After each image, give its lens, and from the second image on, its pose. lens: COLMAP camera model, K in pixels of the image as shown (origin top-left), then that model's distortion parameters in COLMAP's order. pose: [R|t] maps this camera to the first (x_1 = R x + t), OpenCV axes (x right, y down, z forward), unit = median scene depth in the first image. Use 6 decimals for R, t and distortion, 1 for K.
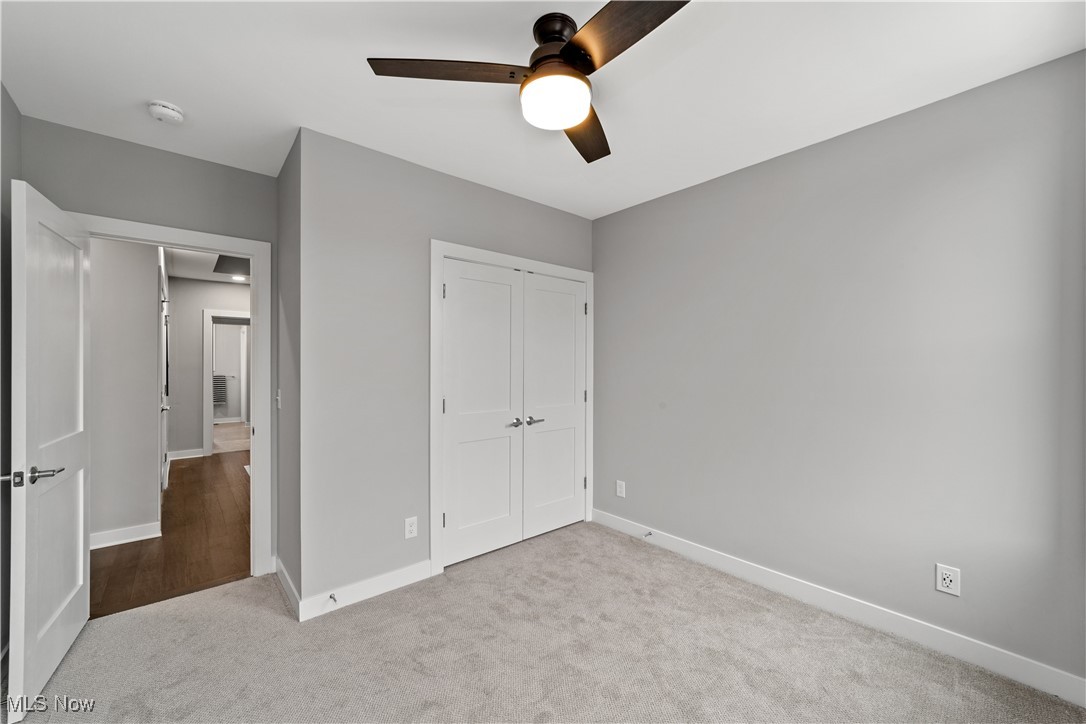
lens RADIAL K [[426.8, 0, 547.4], [0, 426.8, 369.4], [0, 0, 1]] dist [0.000004, 0.000087]
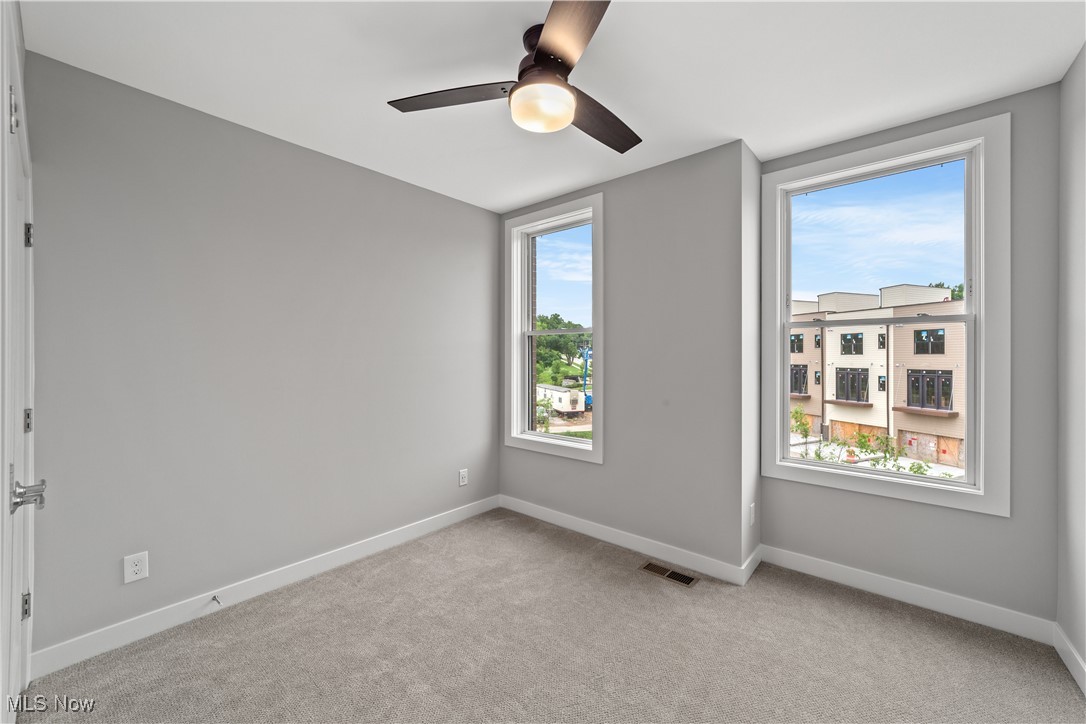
lens RADIAL K [[426.8, 0, 547.4], [0, 426.8, 369.4], [0, 0, 1]] dist [0.000004, 0.000087]
pose [[-0.152664, -0.035908, 0.987626, -0.703050], [0.004685, 0.999302, 0.037057, -0.011436], [-0.988267, 0.010284, -0.152390, 0.786356]]
